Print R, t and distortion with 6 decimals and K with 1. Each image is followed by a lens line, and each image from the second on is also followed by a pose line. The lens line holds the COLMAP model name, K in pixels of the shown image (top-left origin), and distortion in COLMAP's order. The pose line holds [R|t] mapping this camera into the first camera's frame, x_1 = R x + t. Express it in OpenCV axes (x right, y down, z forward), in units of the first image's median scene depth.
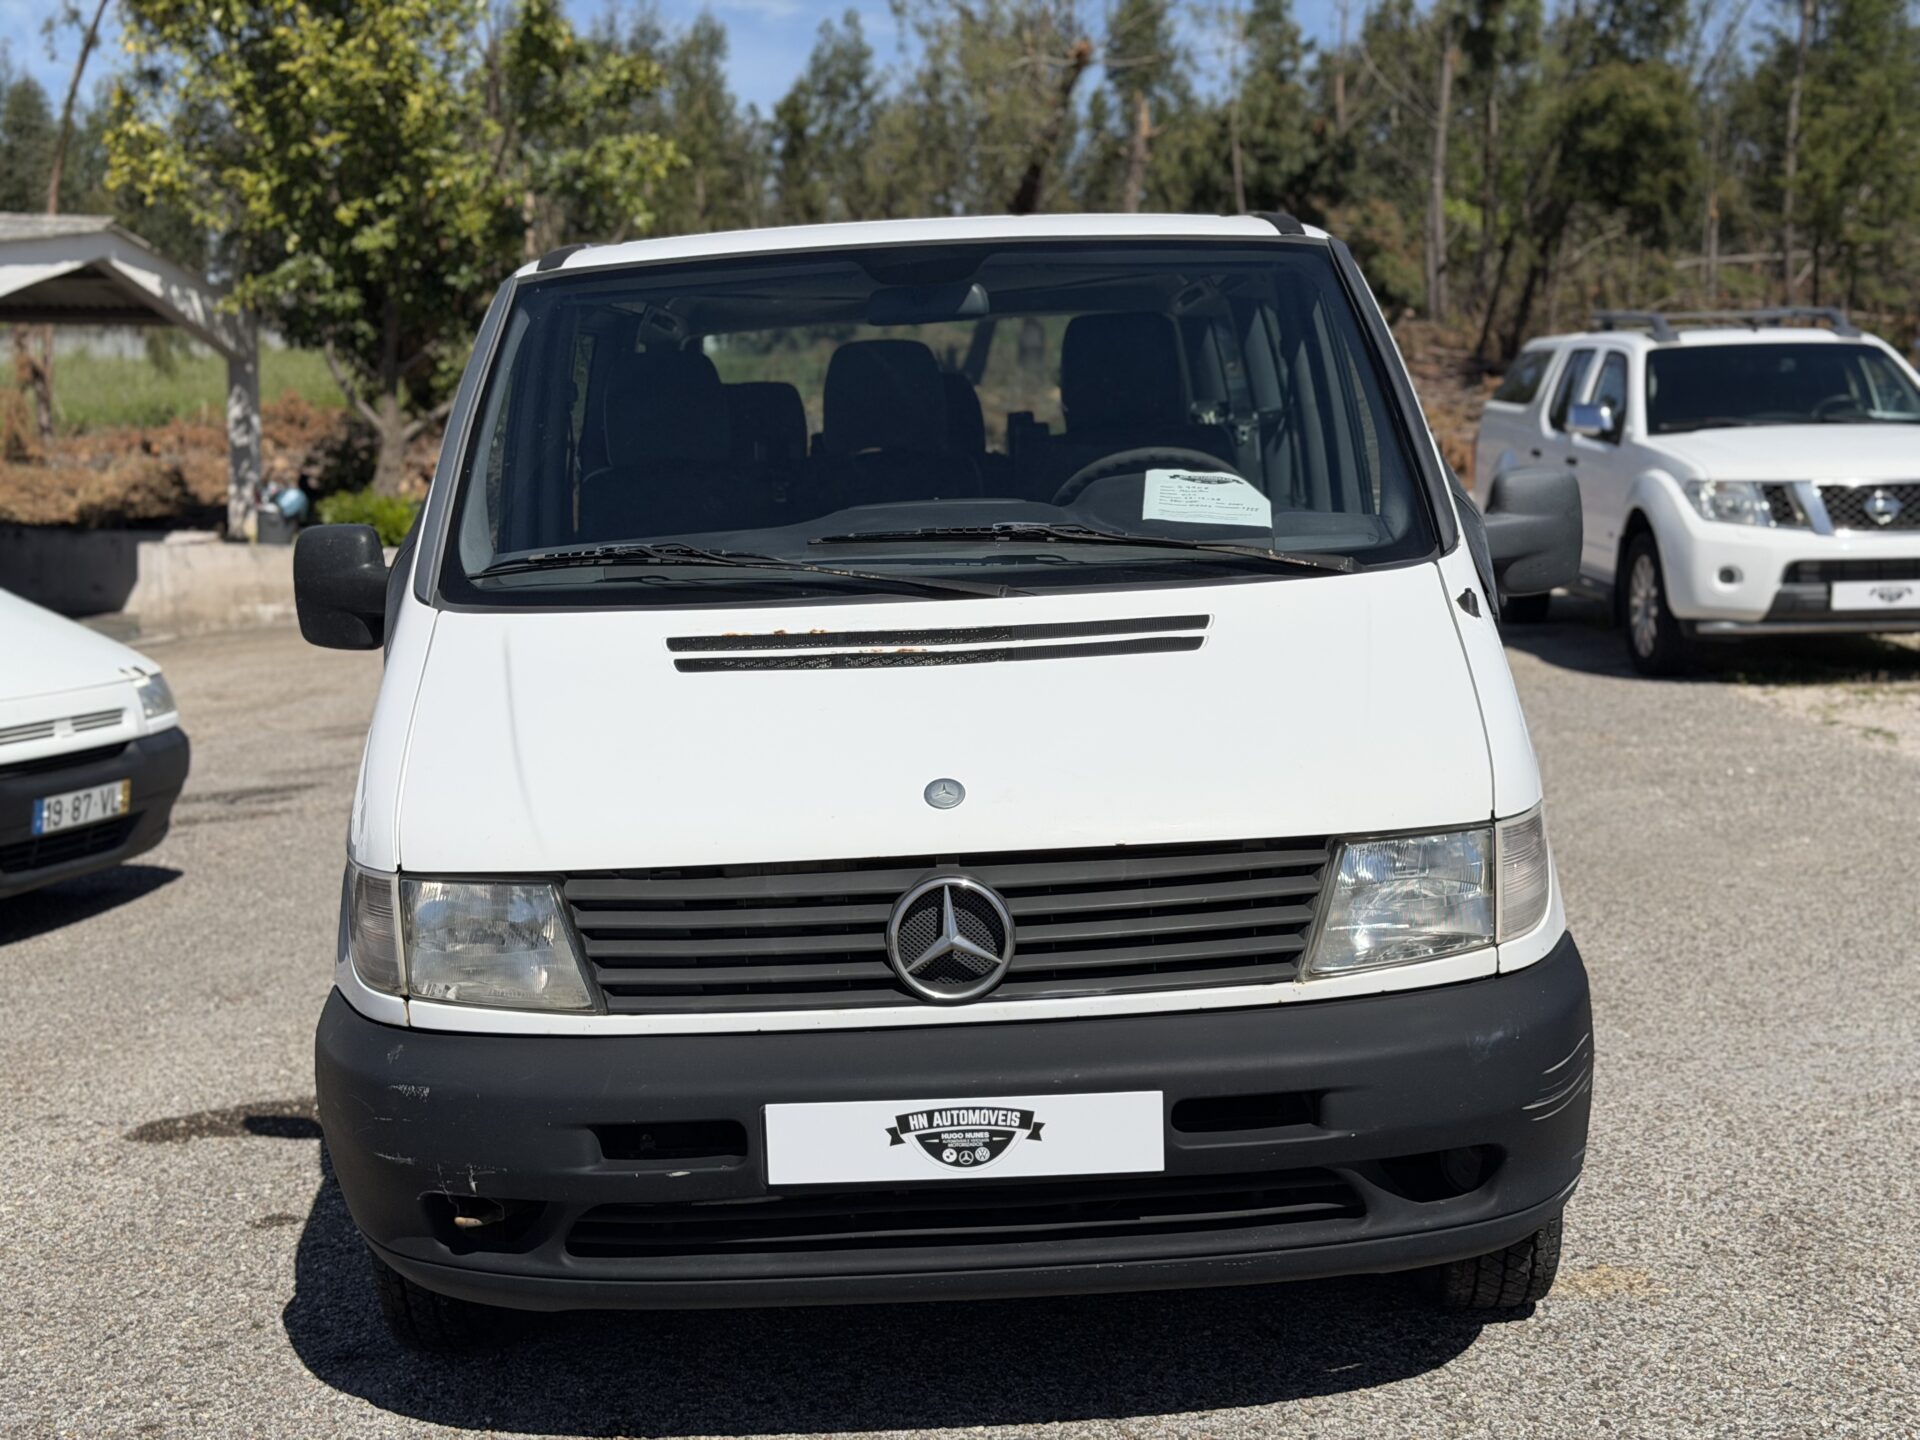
lens RADIAL K [[2661.2, 0, 960.0], [0, 2661.2, 720.0], [0, 0, 1]] dist [0.082159, 0.031574]
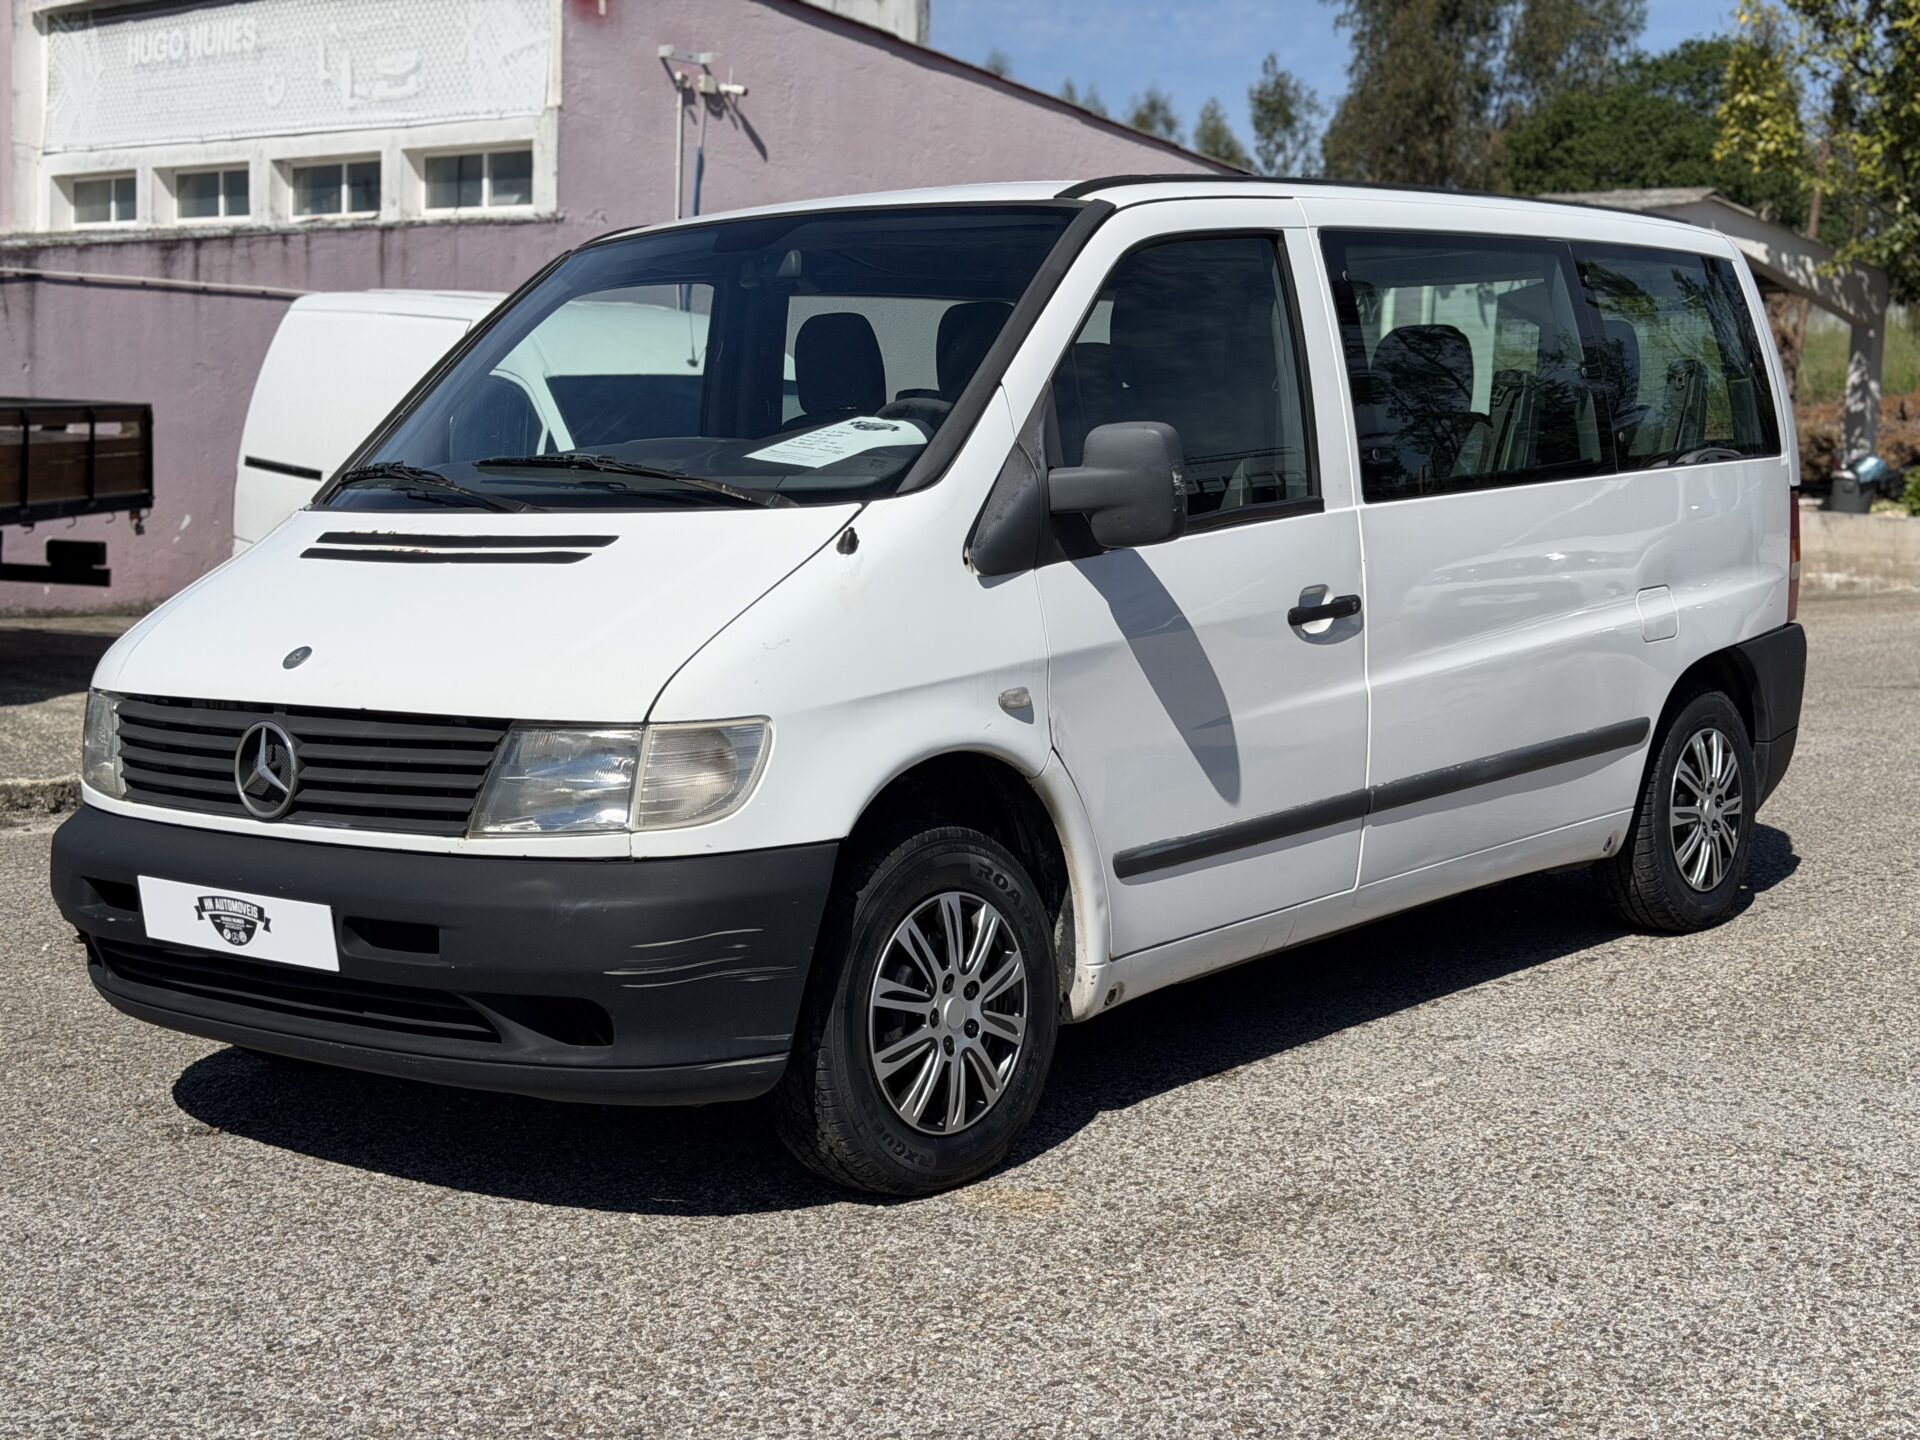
lens RADIAL K [[2661.2, 0, 960.0], [0, 2661.2, 720.0], [0, 0, 1]] dist [0.082159, 0.031574]
pose [[0.772406, 0.092399, -0.628372, 0.127234], [-0.085153, 0.995494, 0.041710, -0.002802], [0.629395, 0.021291, 0.776794, 0.025621]]
